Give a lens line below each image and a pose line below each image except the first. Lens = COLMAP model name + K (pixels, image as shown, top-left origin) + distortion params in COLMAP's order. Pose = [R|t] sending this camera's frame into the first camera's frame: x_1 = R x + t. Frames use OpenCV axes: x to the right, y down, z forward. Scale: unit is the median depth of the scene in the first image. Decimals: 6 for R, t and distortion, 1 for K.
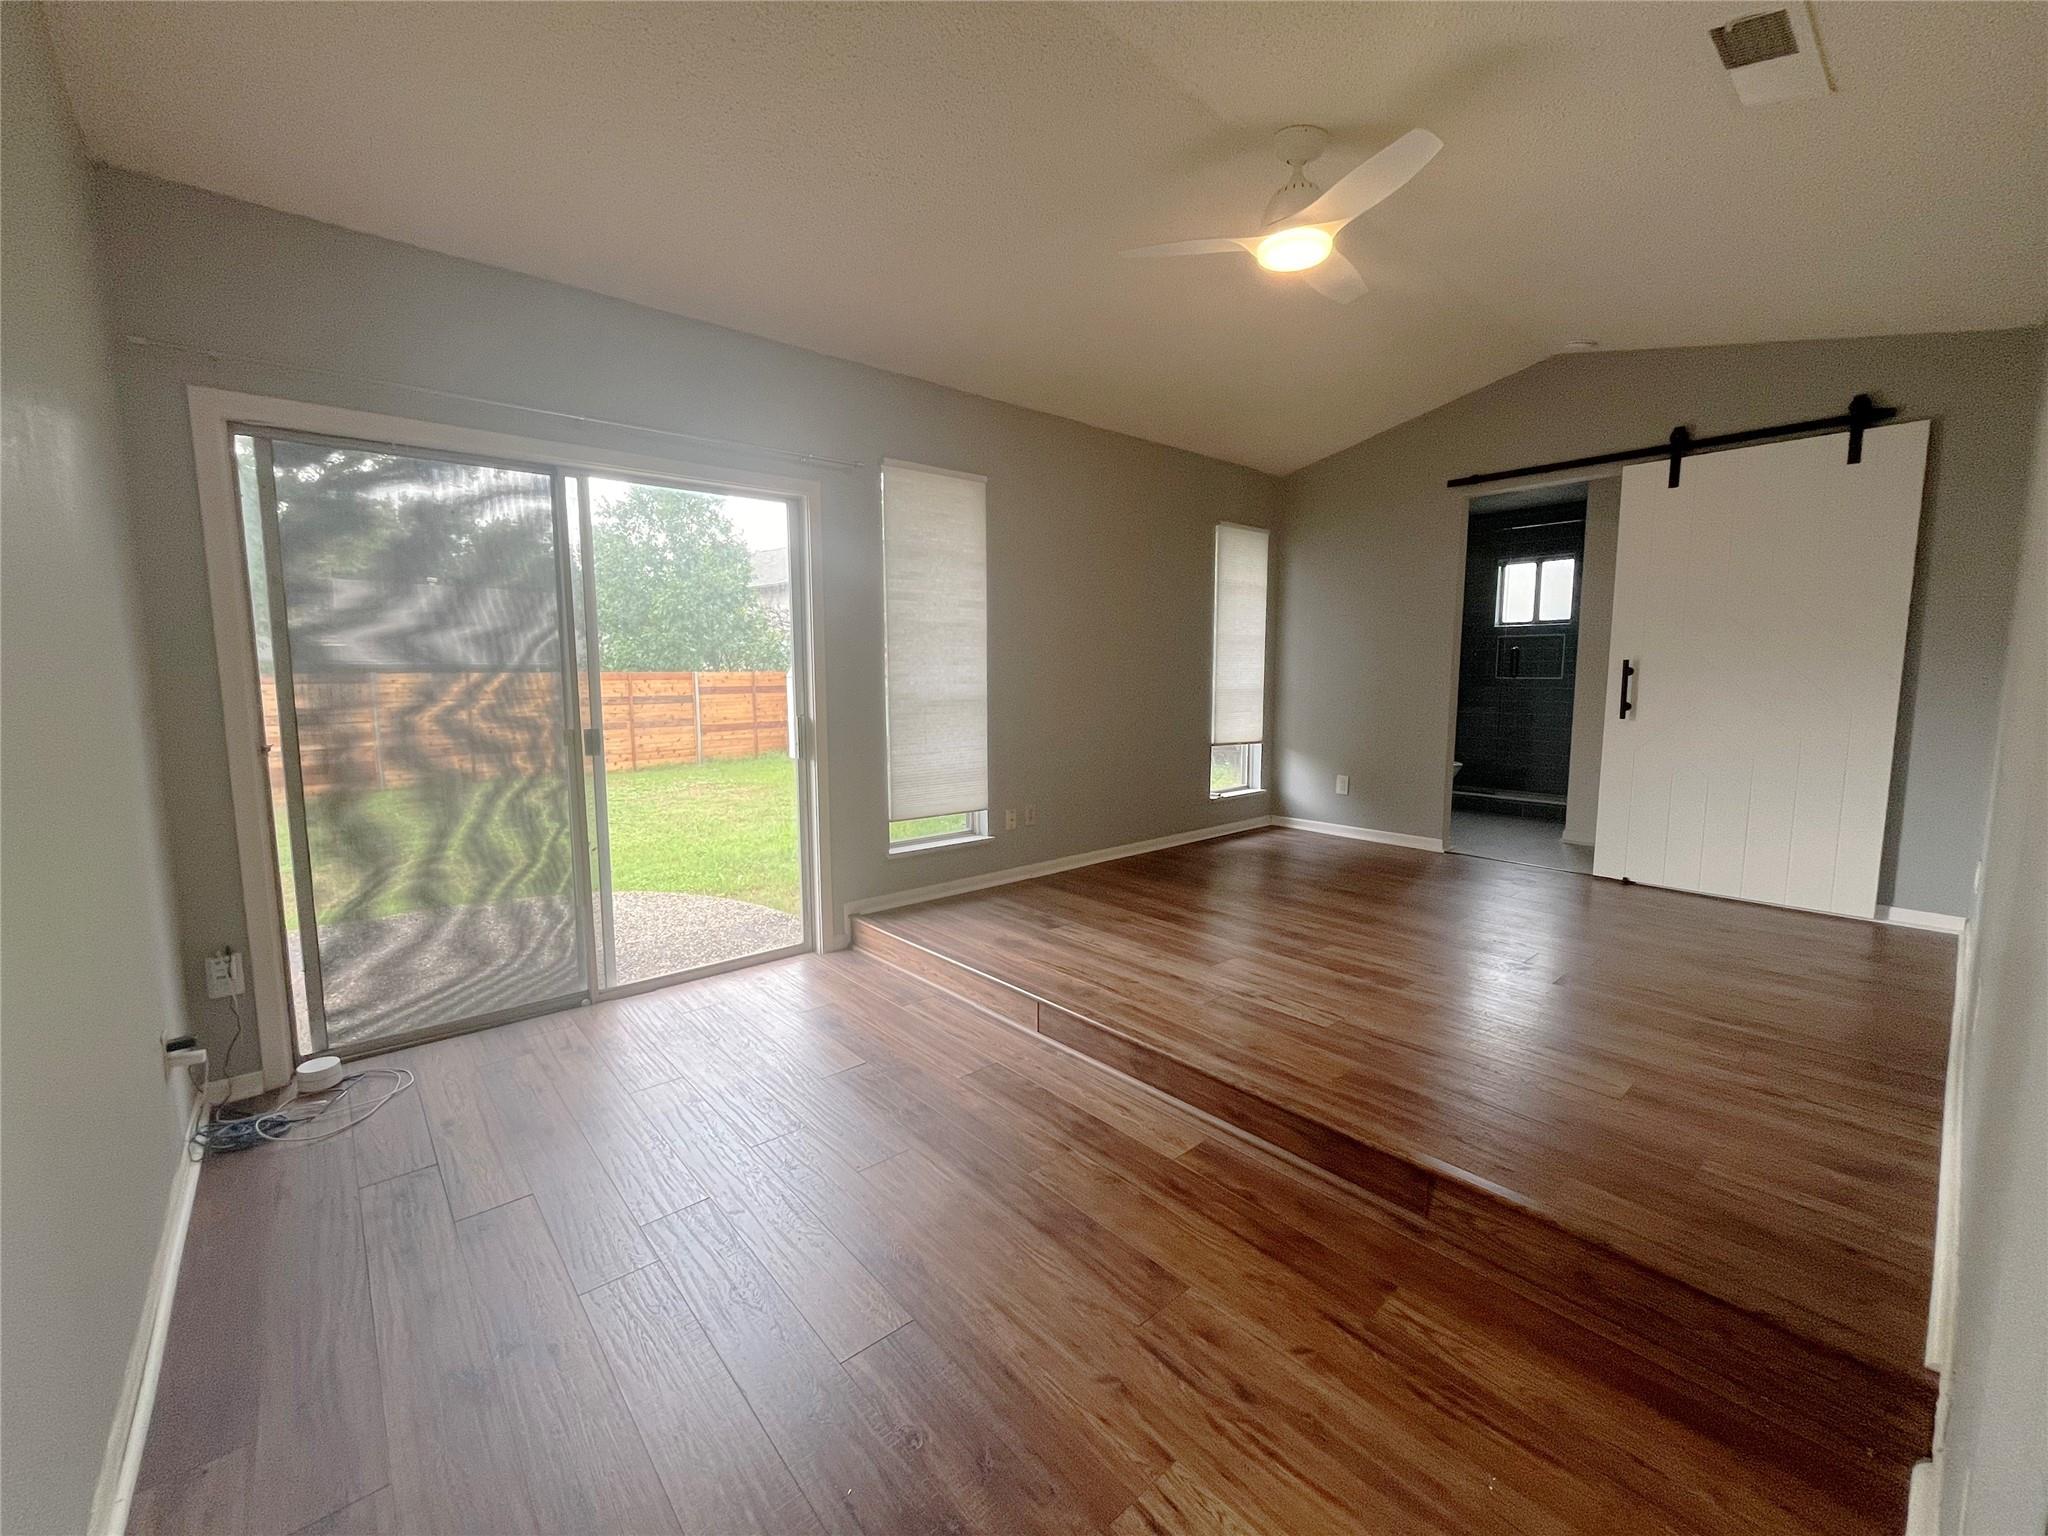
lens RADIAL K [[826.8, 0, 1019.5], [0, 826.8, 764.5], [0, 0, 1]] dist [-0.003469, 0.000398]
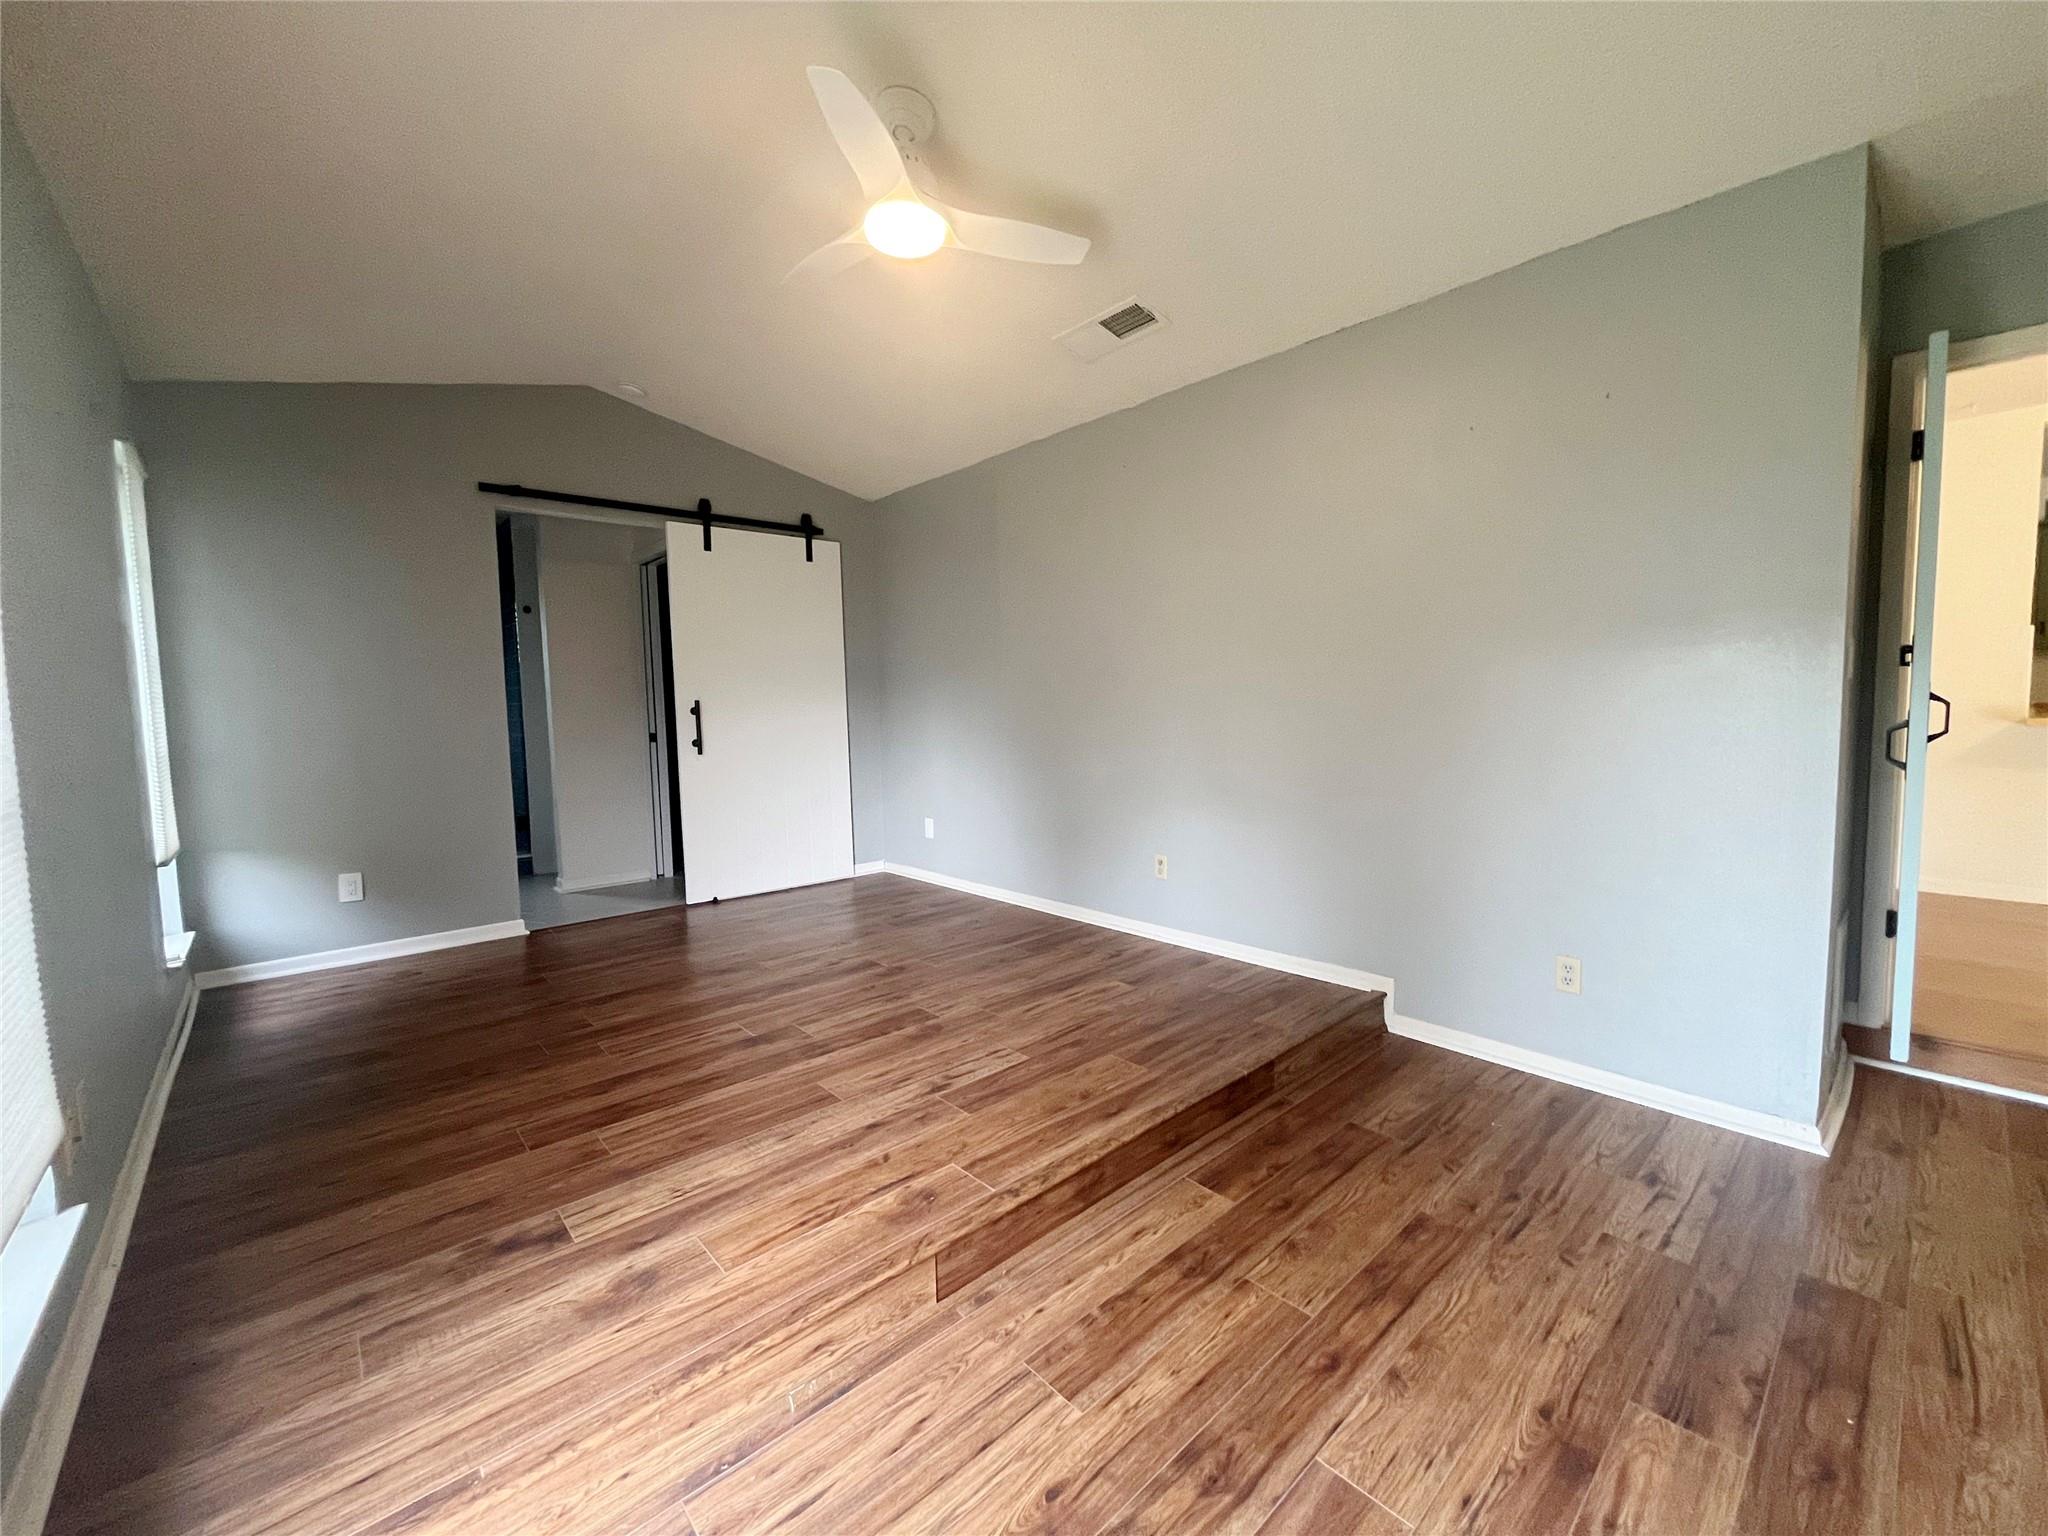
lens RADIAL K [[826.6, 0, 1017.6], [0, 826.6, 764.5], [0, 0, 1]] dist [-0.001942, 0.000012]
pose [[-0.016368, -0.073169, 0.997185, -0.448707], [0.134717, 0.988064, 0.074711, -0.081978], [-0.990749, 0.135561, -0.006316, 0.729059]]
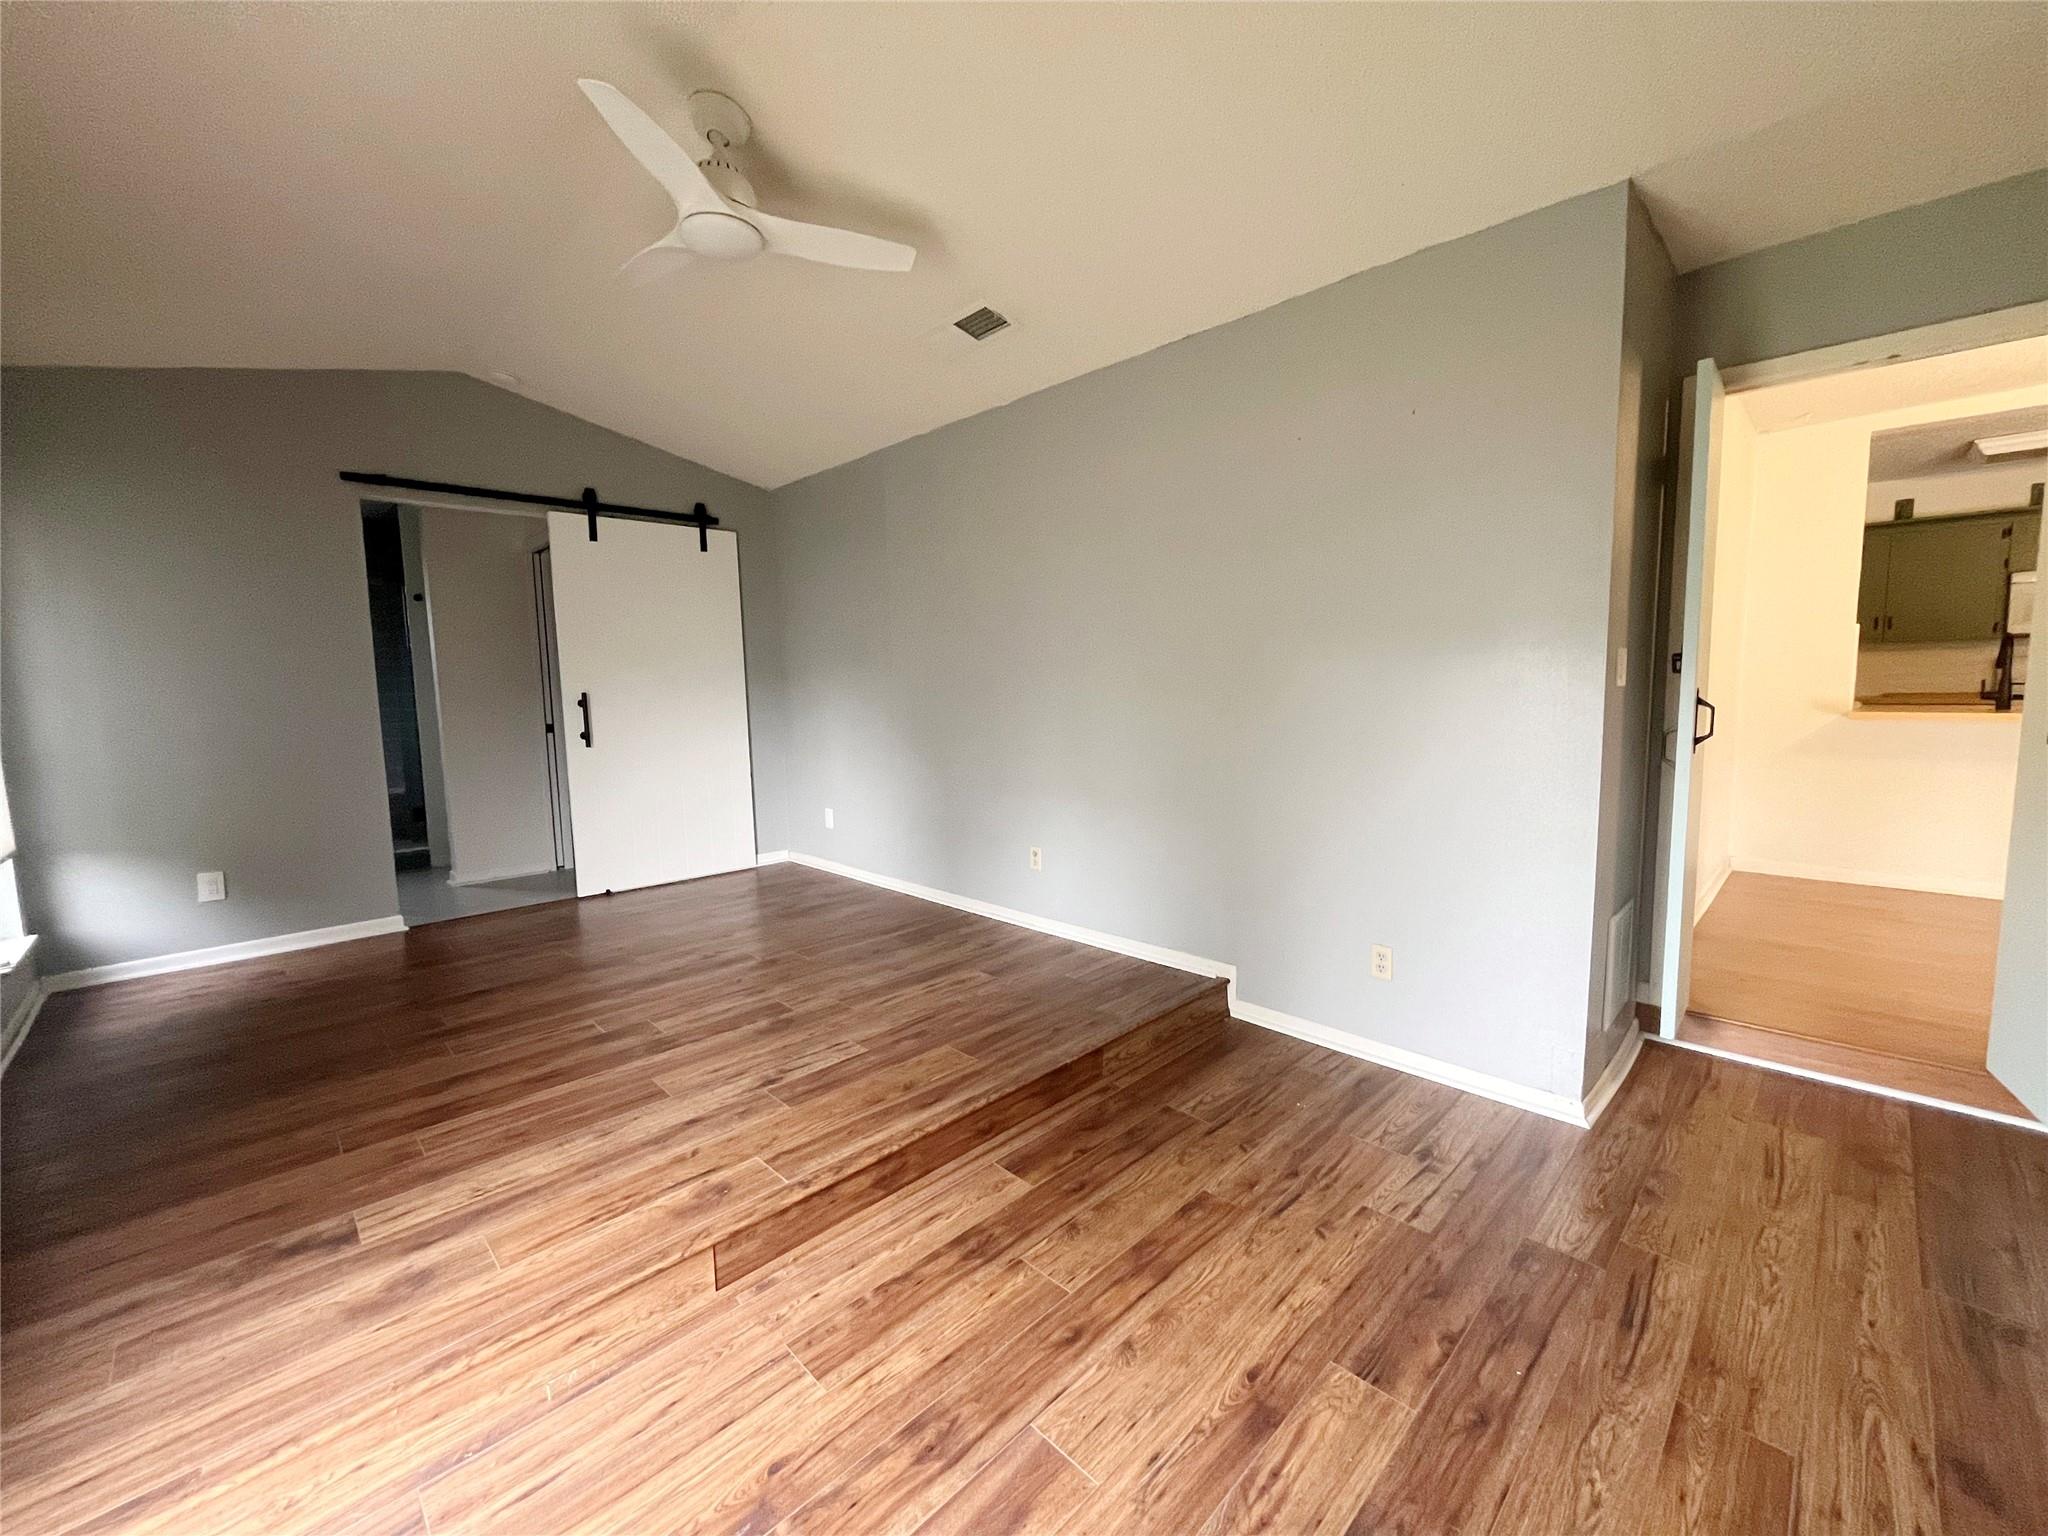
lens RADIAL K [[826.8, 0, 1019.5], [0, 826.8, 764.5], [0, 0, 1]] dist [-0.003469, 0.000398]
pose [[-0.062061, -0.098279, 0.993222, -0.471436], [0.134001, 0.985310, 0.105869, -0.087795], [-0.989036, 0.139663, -0.047980, 0.608992]]
